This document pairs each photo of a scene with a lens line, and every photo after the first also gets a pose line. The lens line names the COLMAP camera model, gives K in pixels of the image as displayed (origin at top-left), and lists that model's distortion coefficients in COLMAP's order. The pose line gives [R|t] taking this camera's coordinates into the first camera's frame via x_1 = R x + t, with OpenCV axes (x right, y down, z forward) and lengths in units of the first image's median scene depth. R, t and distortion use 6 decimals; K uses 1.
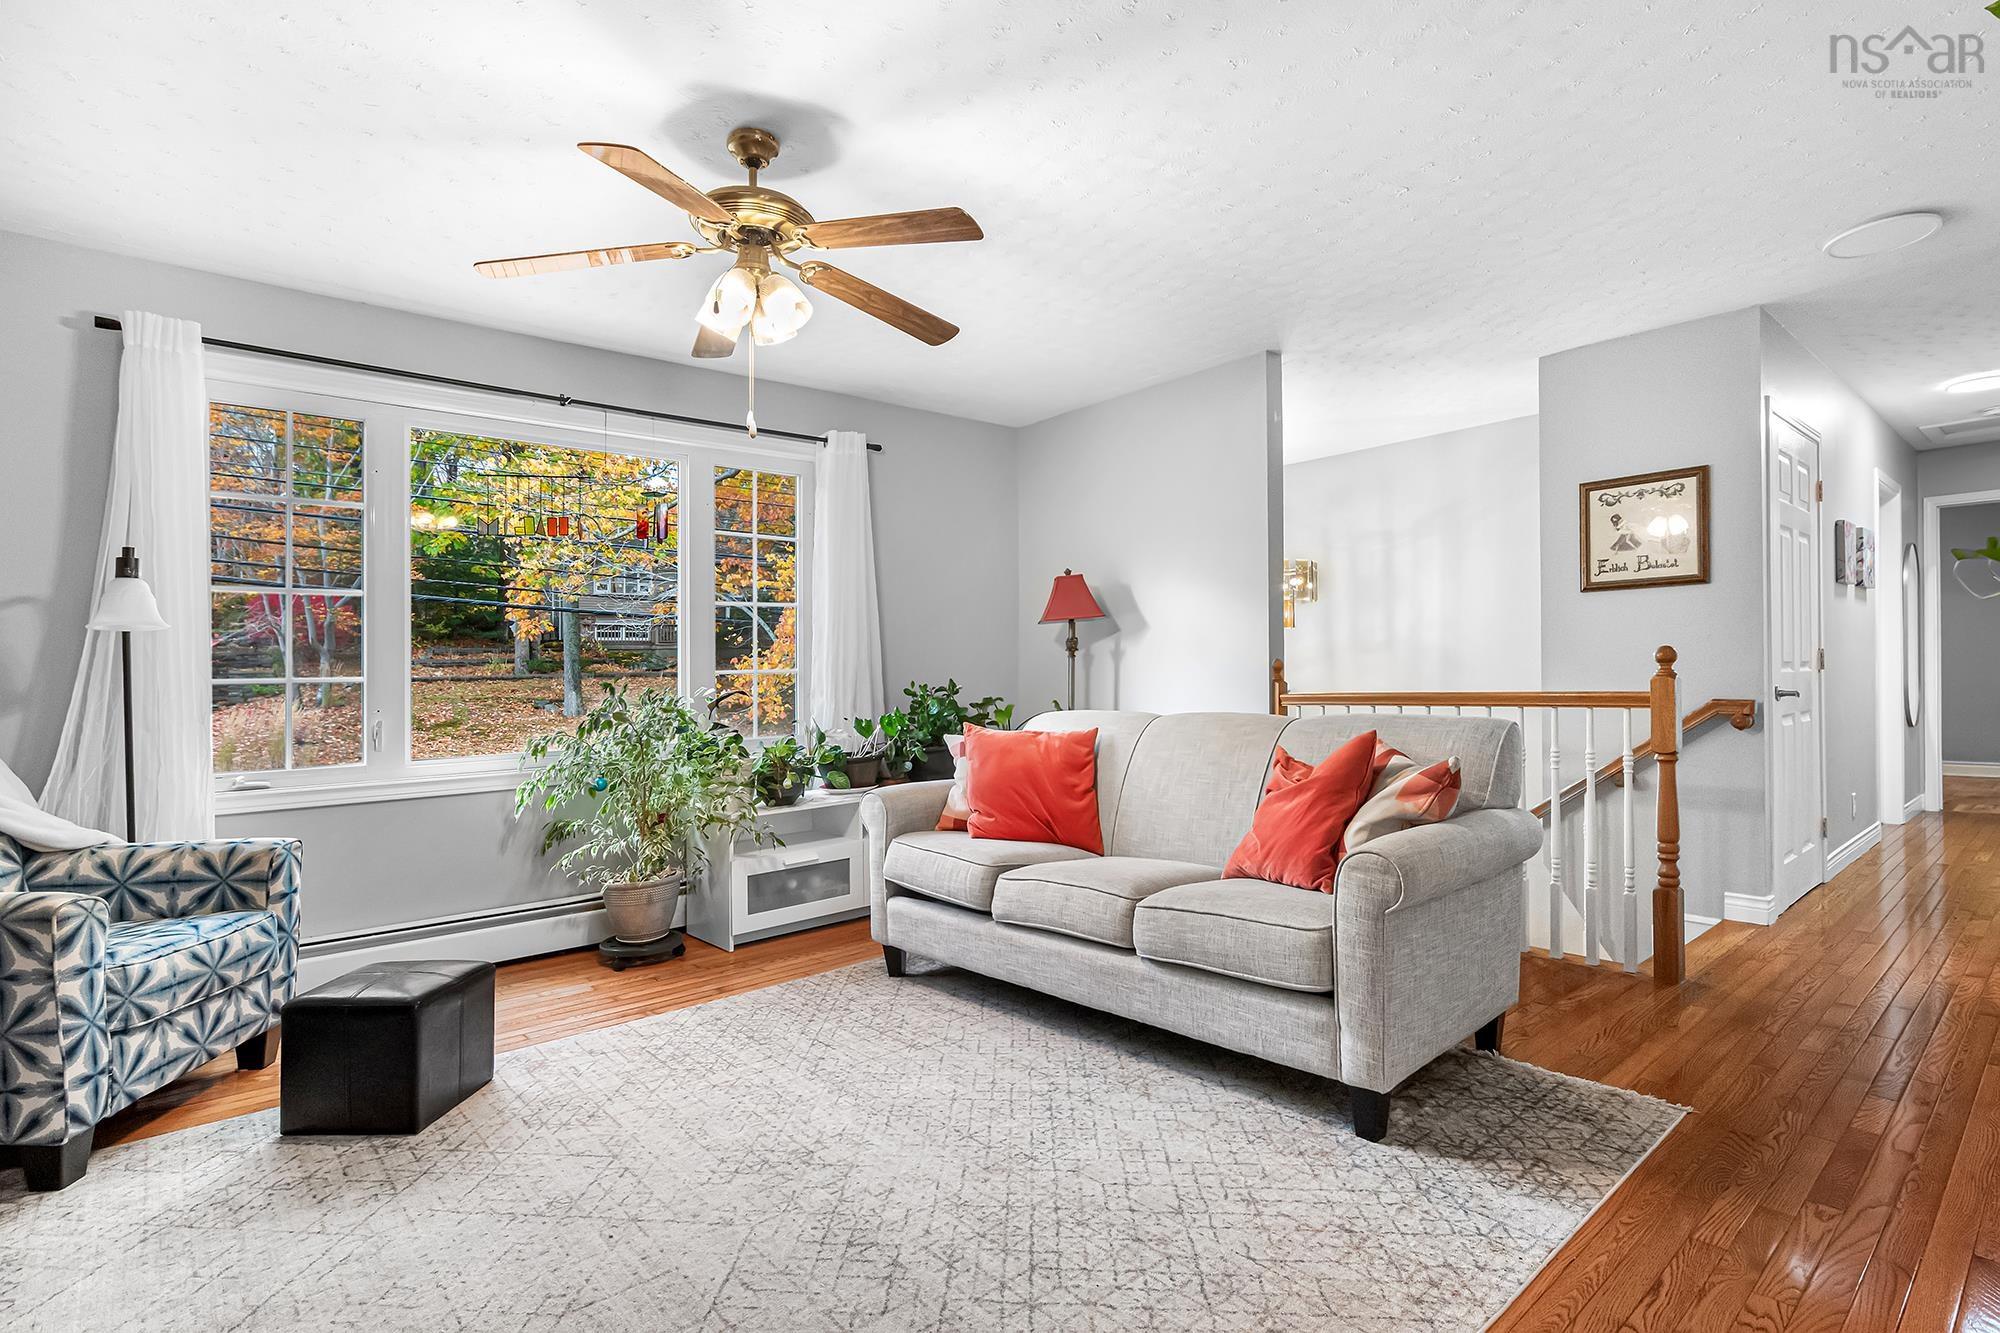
lens RADIAL K [[976.4, 0, 1009.9], [0, 976.4, 661.7], [0, 0, 1]] dist [-0.004170, 0.000601]
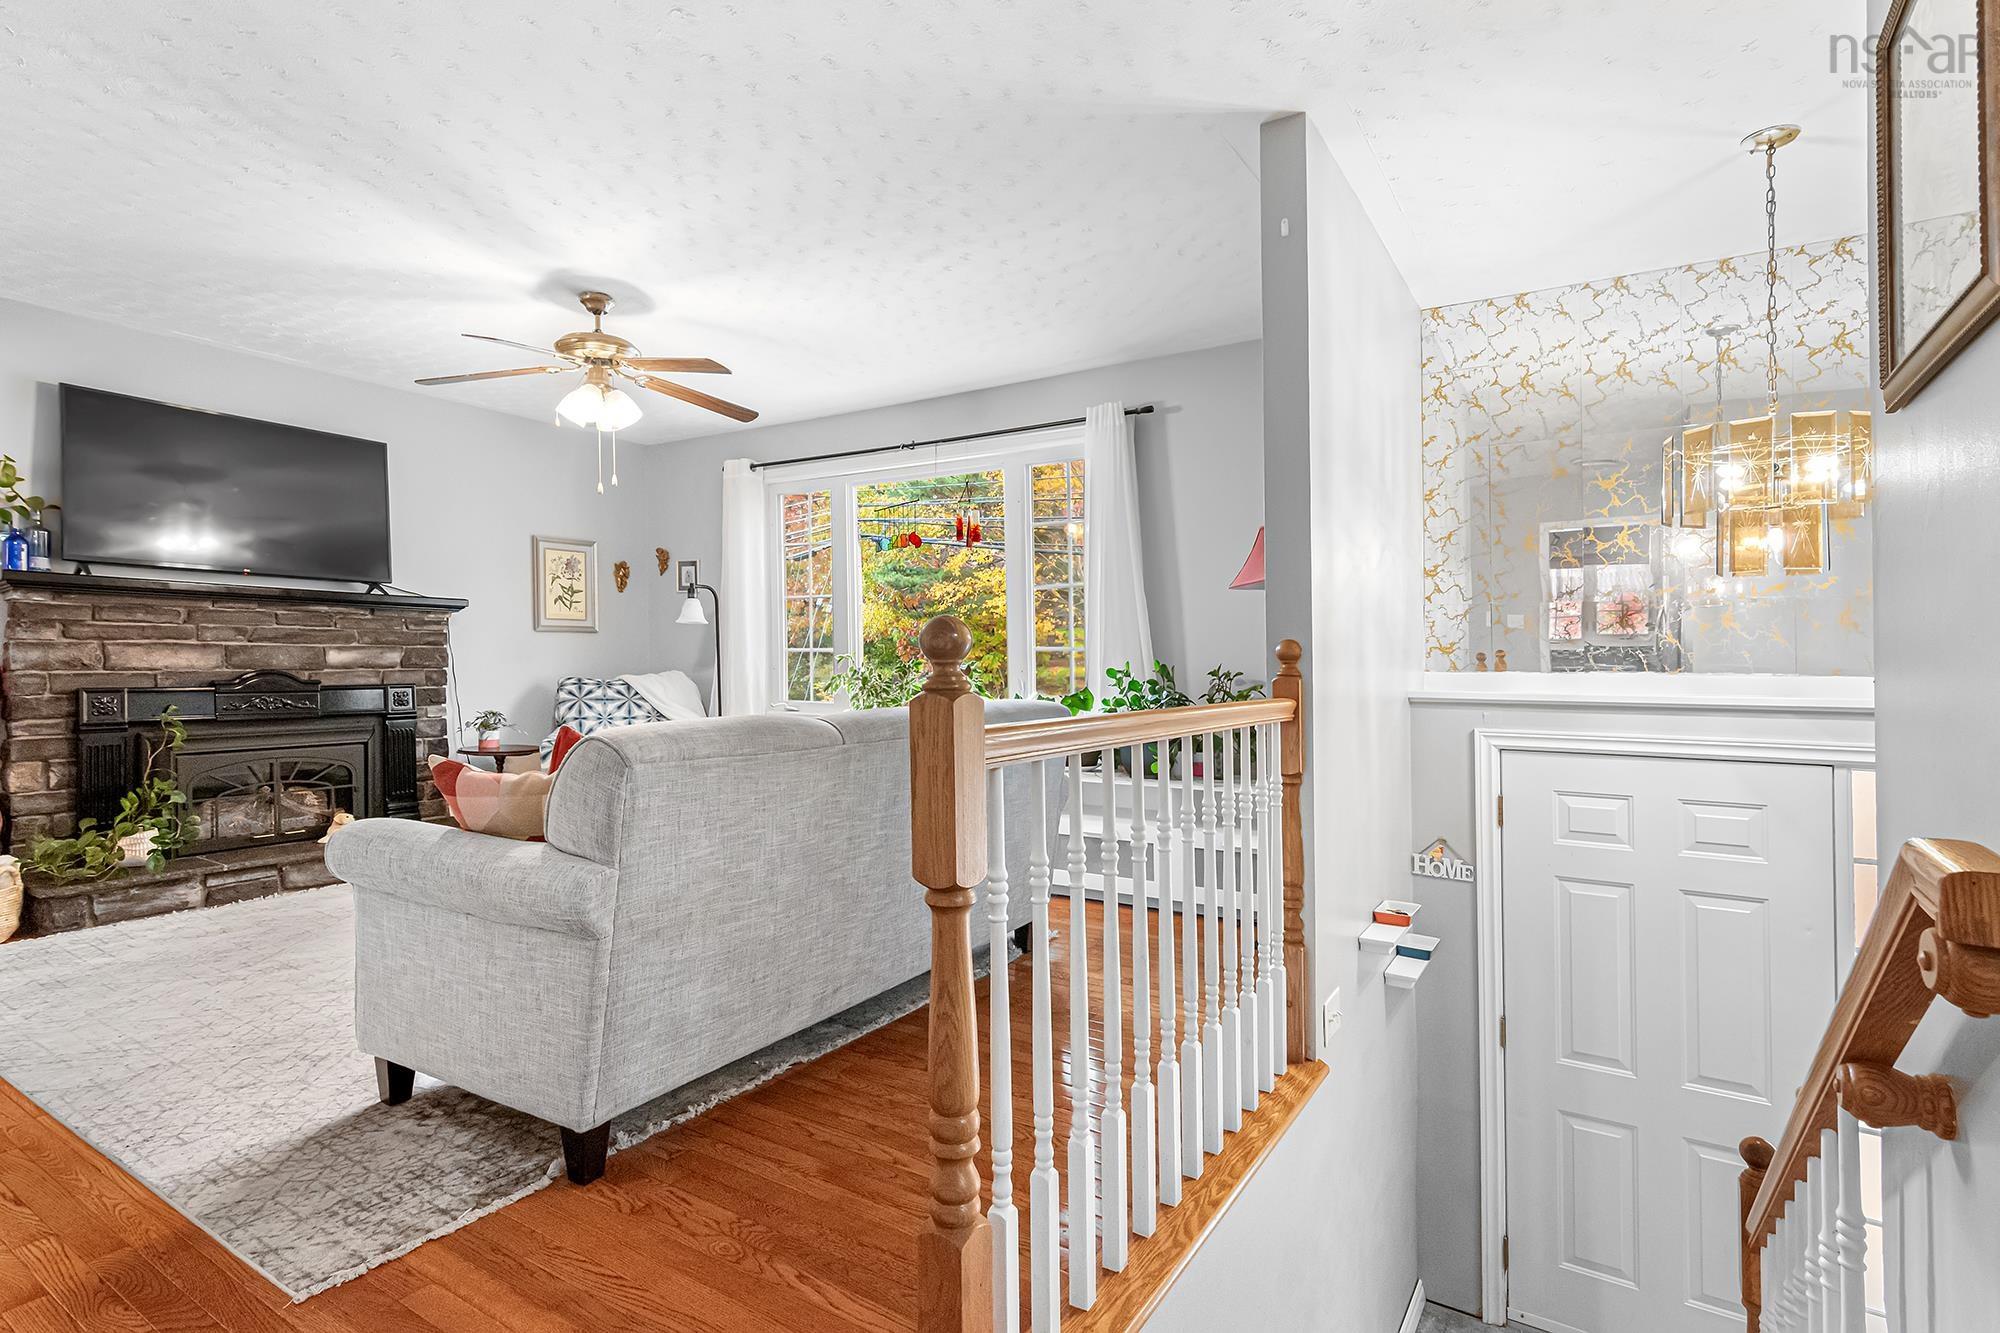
lens RADIAL K [[971.6, 0, 1036.1], [0, 971.6, 651.5], [0, 0, 1]] dist [-0.002795, -0.000008]
pose [[0.297461, 0.016652, -0.954589, 1.291480], [0.001910, 0.999836, 0.018036, -0.009936], [0.954732, -0.007189, 0.297380, 1.117185]]
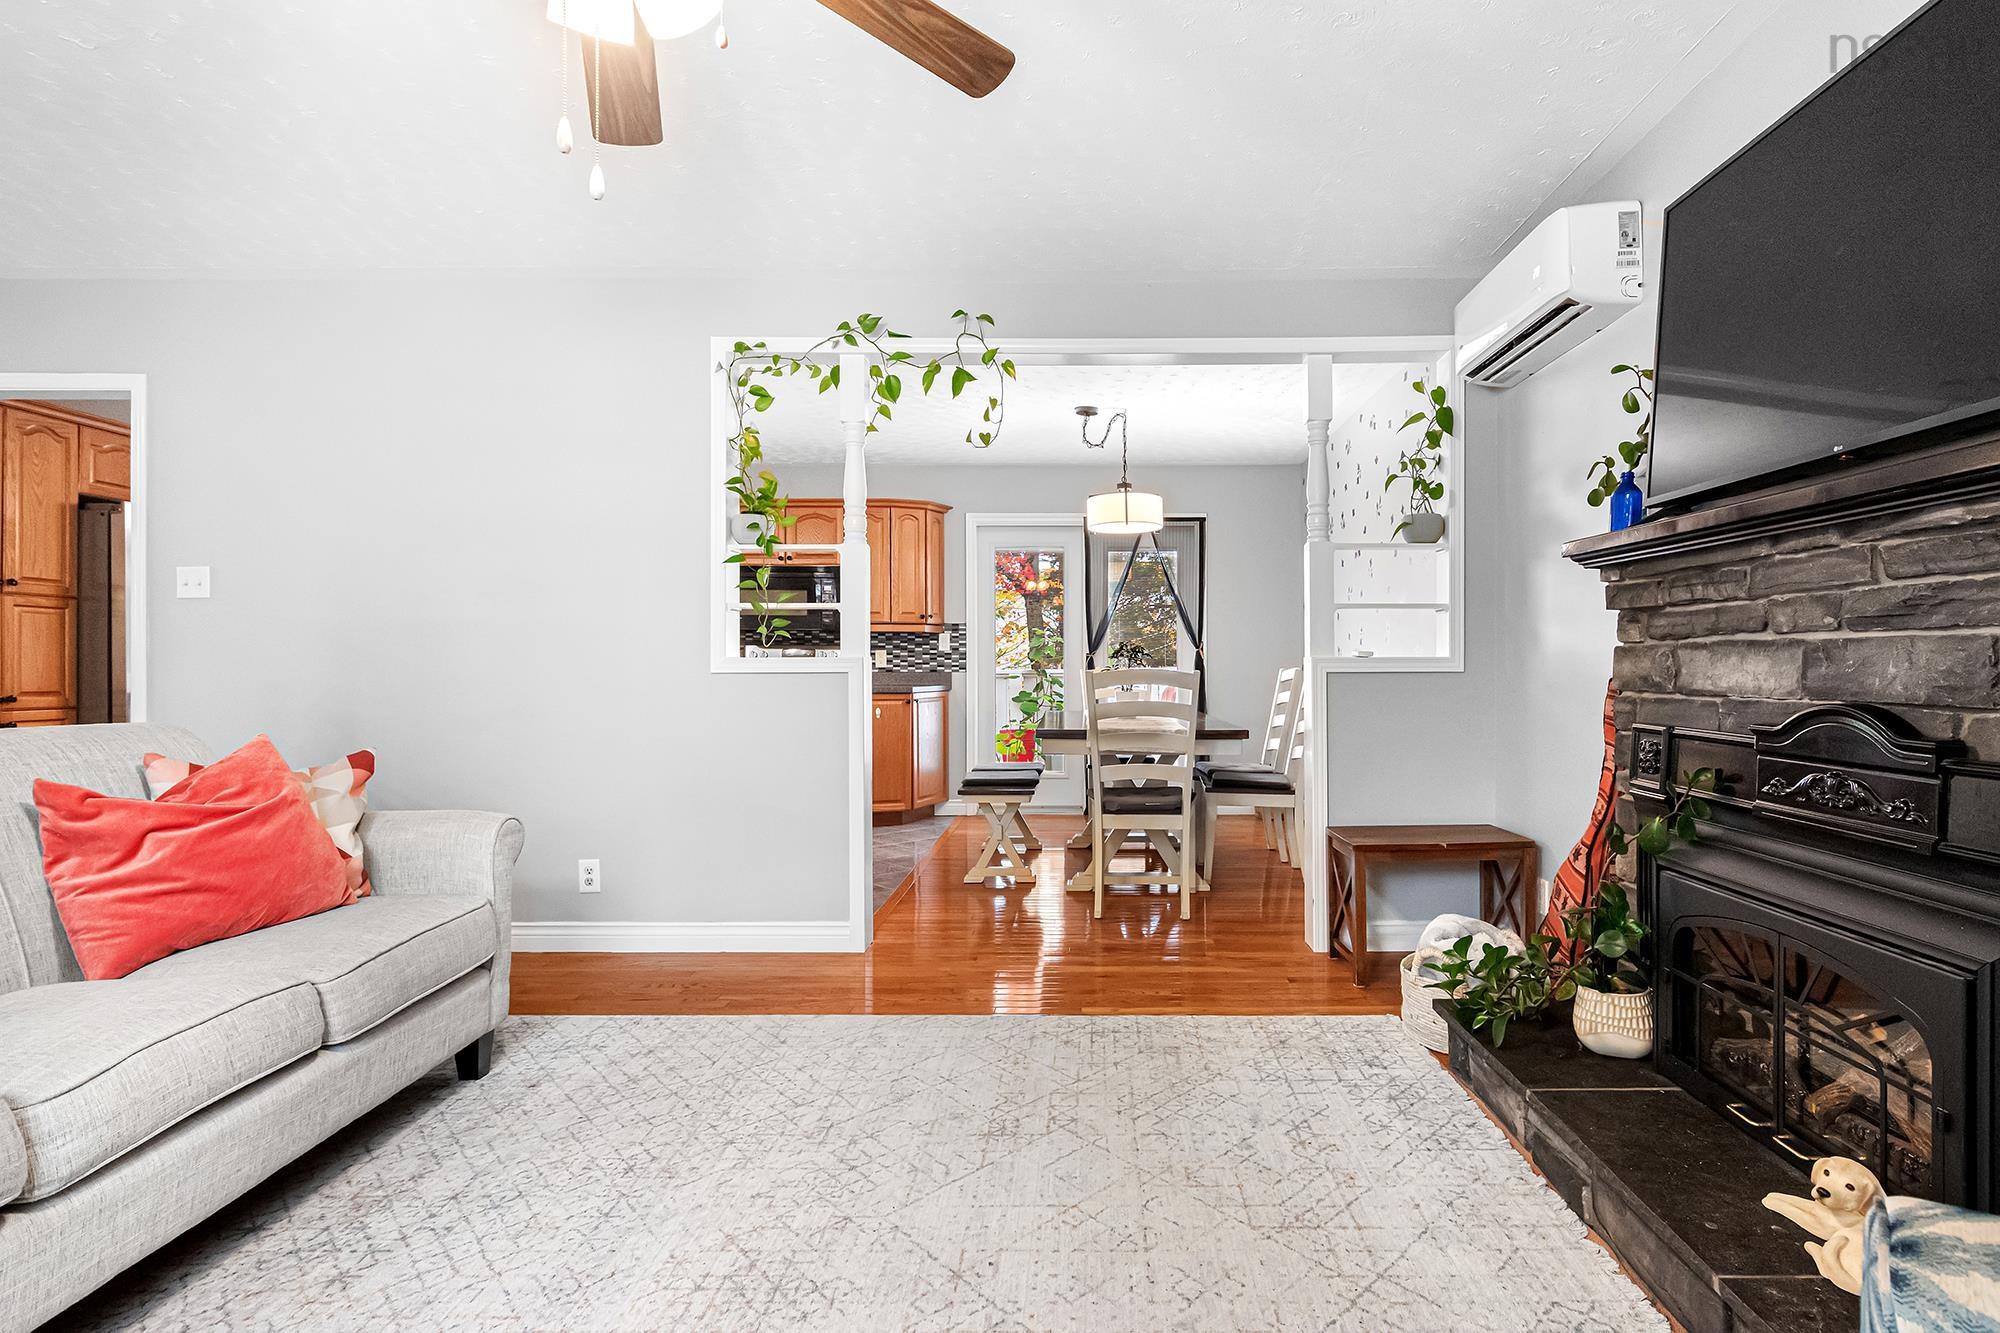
lens RADIAL K [[977.9, 0, 1080.1], [0, 977.9, 669.1], [0, 0, 1]] dist [-0.000537, 0.000120]
pose [[-0.752213, 0.023259, 0.658510, -0.760376], [0.007779, 0.999621, -0.026421, 0.040484], [-0.658875, -0.014752, -0.752108, 1.155346]]
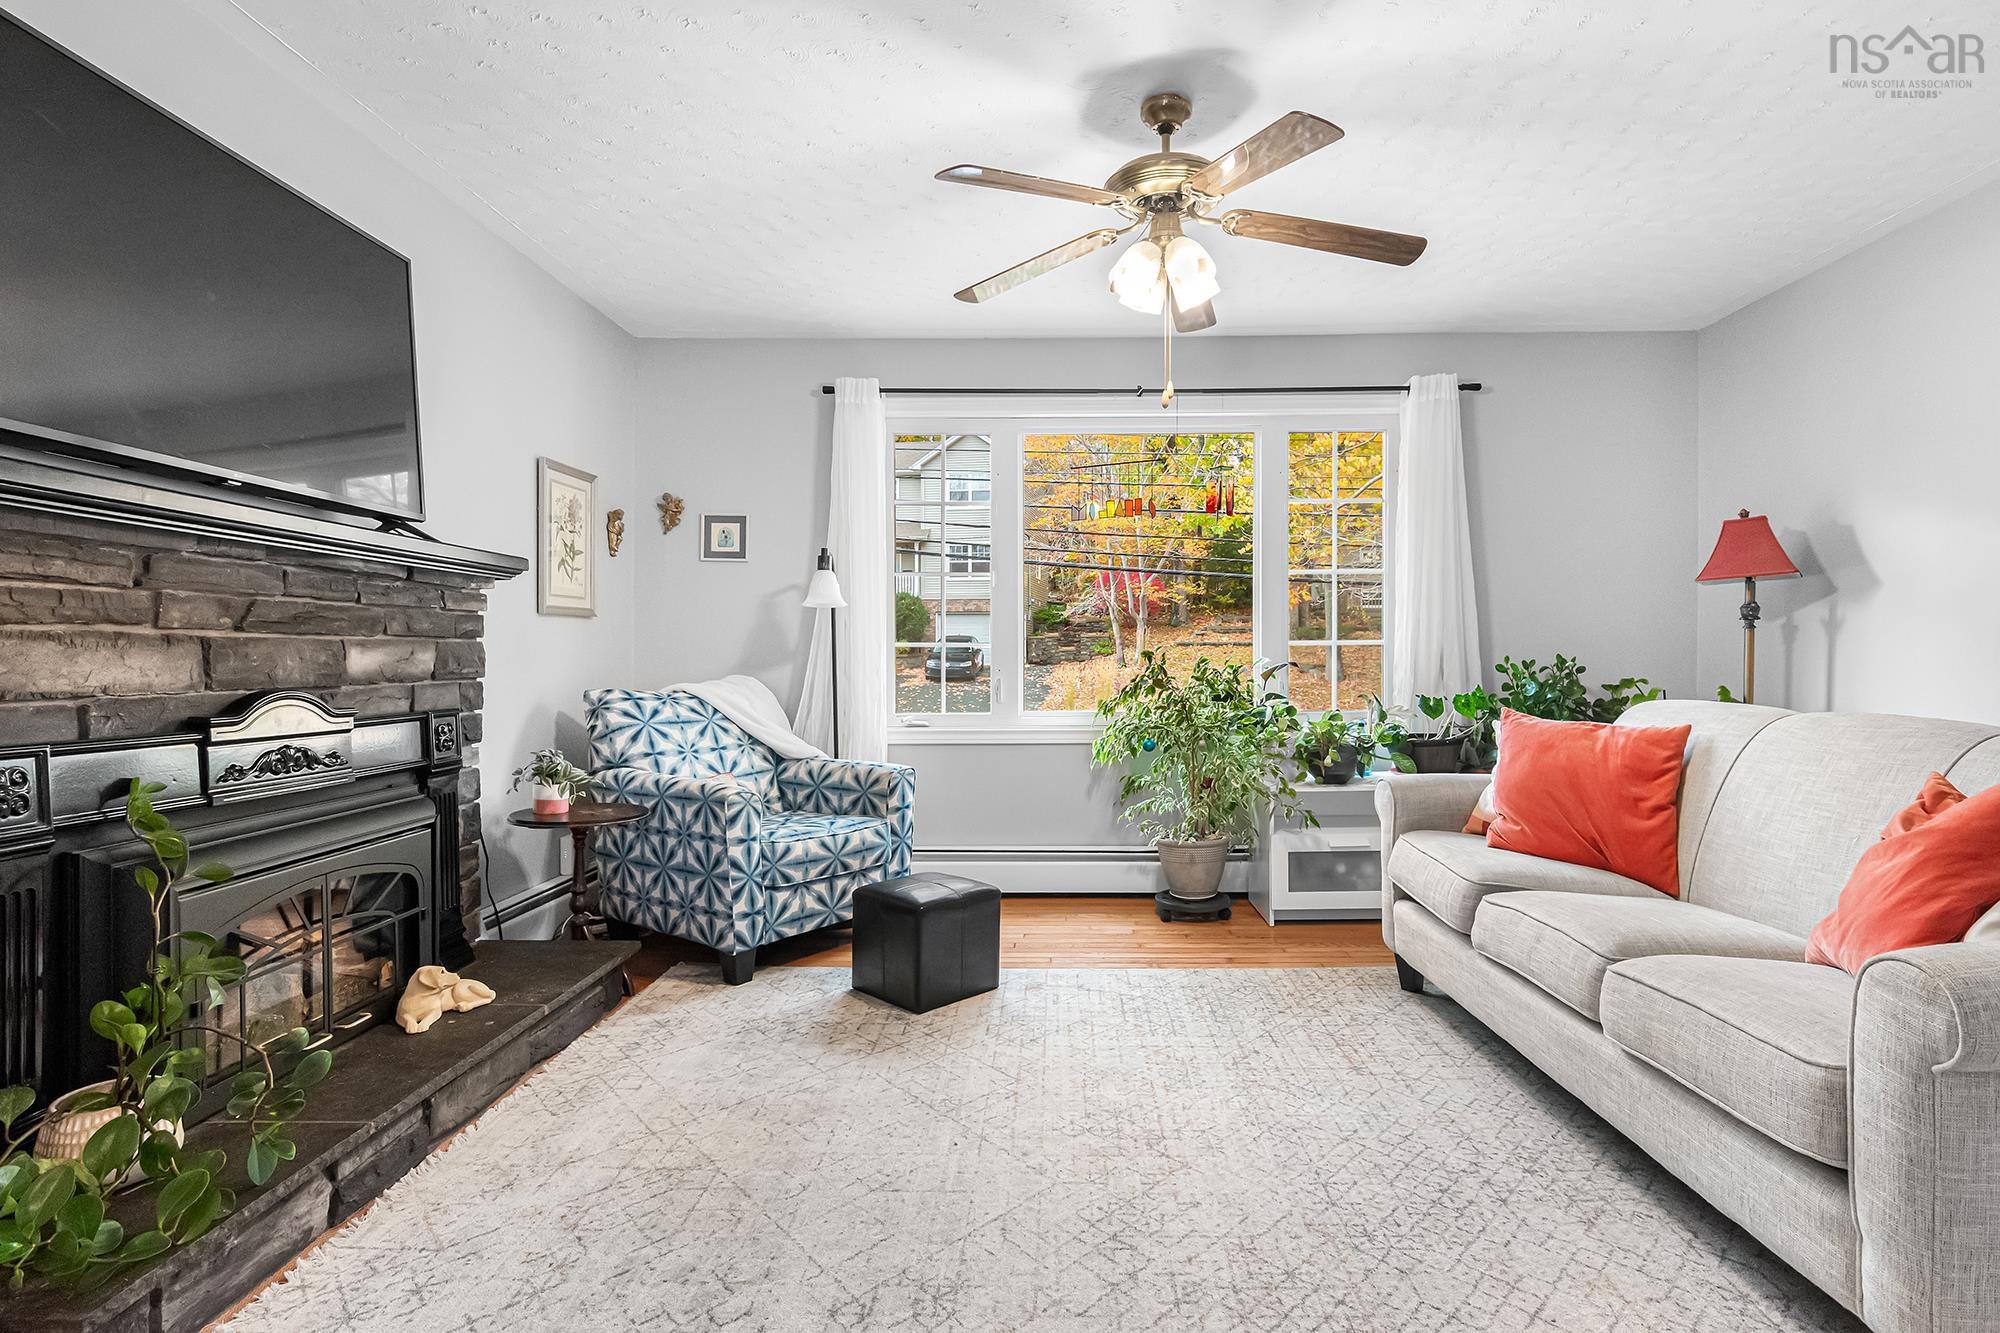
lens RADIAL K [[983.6, 0, 1052.7], [0, 983.6, 641.2], [0, 0, 1]] dist [-0.002775, 0.000158]
pose [[0.747296, 0.013489, -0.664354, 0.298126], [-0.005210, 0.999882, 0.014441, -0.005494], [0.664471, -0.007331, 0.747278, 0.162905]]
